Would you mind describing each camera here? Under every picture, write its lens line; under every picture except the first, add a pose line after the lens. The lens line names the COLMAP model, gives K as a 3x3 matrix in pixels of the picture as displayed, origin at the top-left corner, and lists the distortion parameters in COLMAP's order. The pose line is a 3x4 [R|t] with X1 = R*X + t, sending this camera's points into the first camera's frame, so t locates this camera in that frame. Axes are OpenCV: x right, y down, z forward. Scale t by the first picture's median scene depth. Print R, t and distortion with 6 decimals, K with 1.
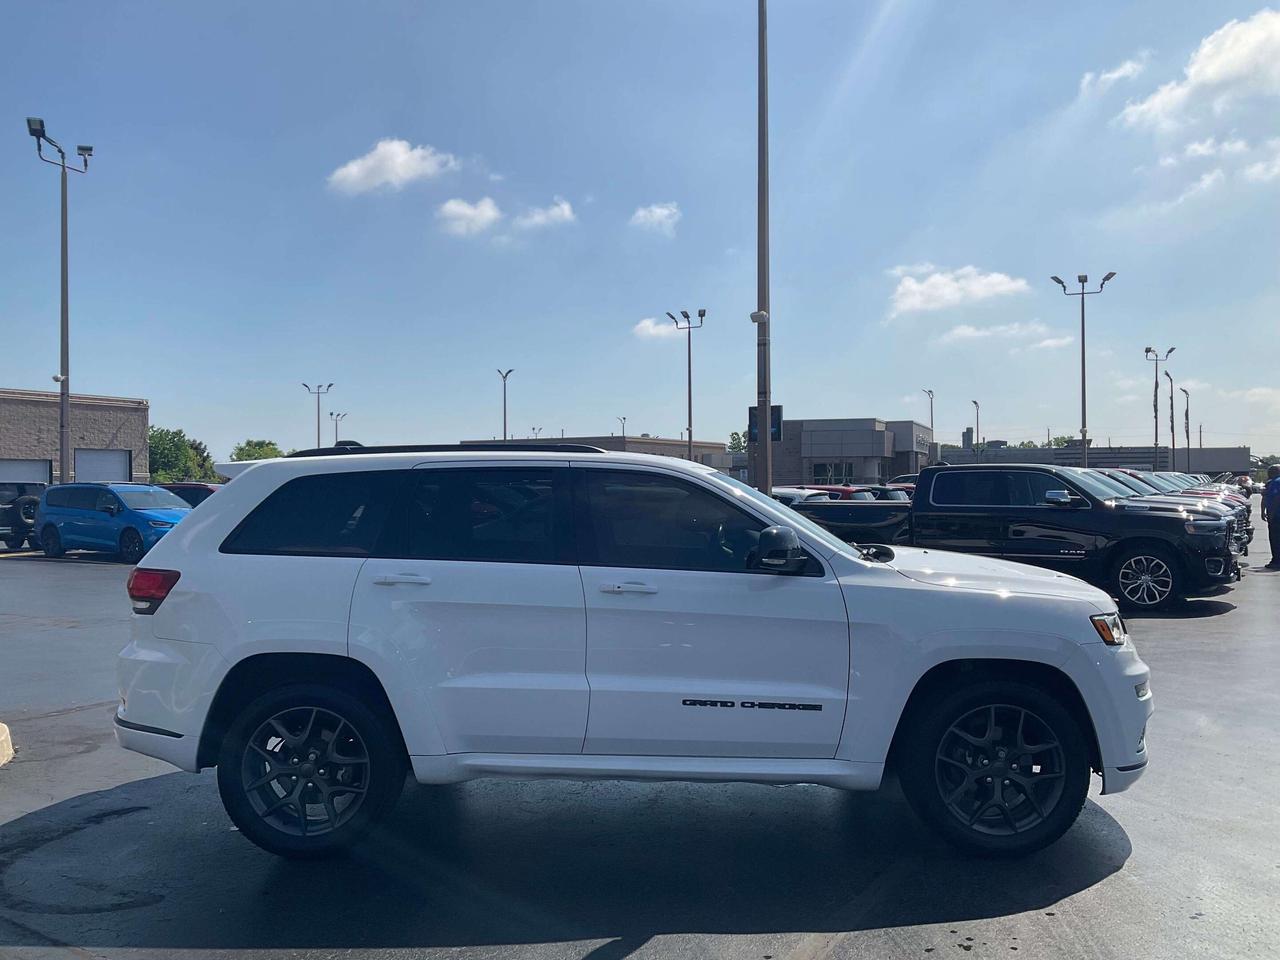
lens RADIAL K [[1063.0, 0, 635.7], [0, 1063.0, 484.6], [0, 0, 1]] dist [0.050802, -0.078533]
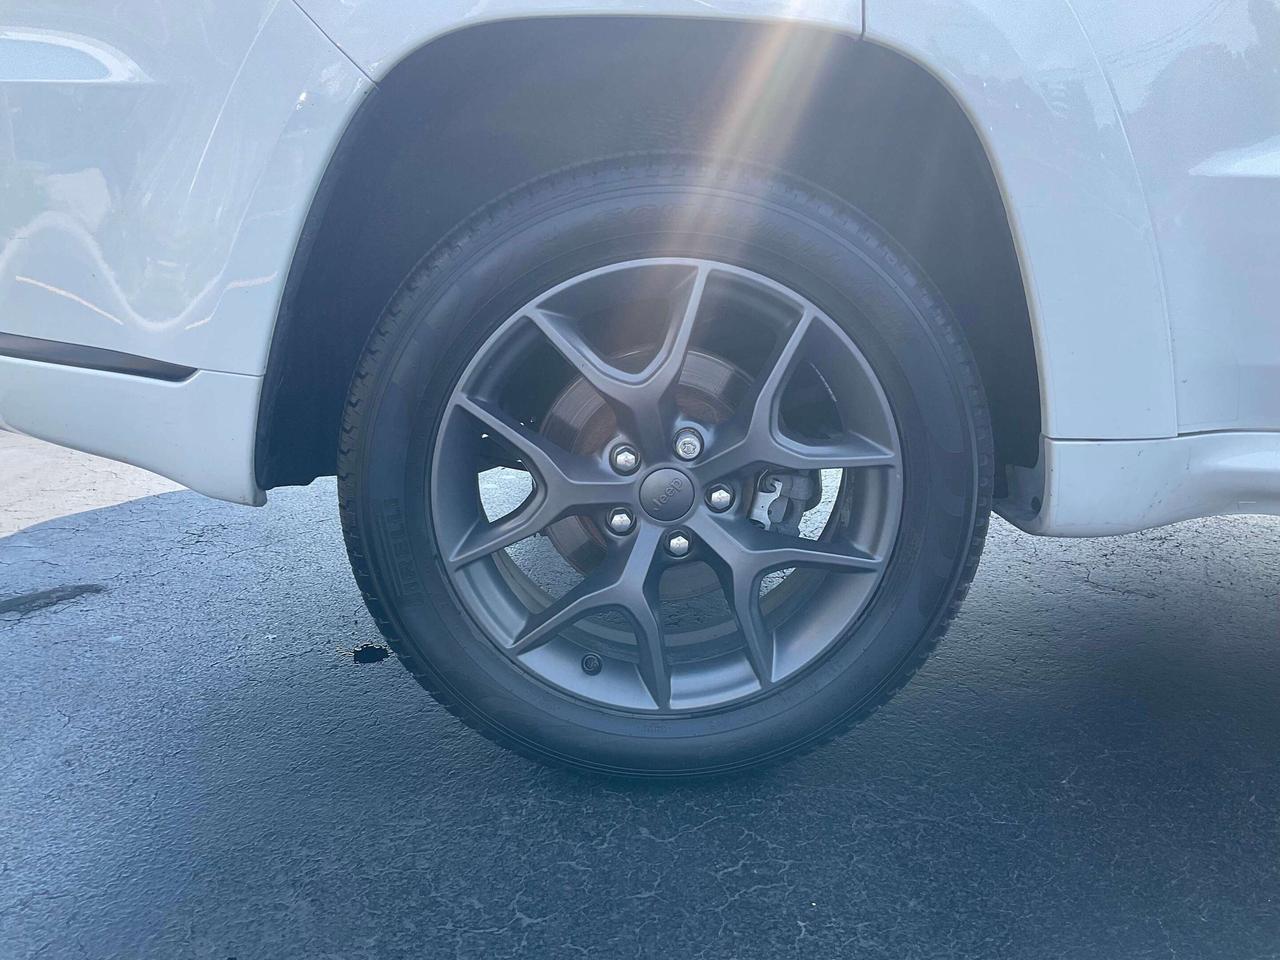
lens RADIAL K [[1063.0, 0, 644.2], [0, 1063.0, 477.1], [0, 0, 1]] dist [0.050802, -0.078533]
pose [[0.998838, -0.006434, 0.047754, -0.326211], [-0.005834, 0.967608, 0.252390, 0.193423], [-0.047831, -0.252375, 0.966447, 0.734867]]
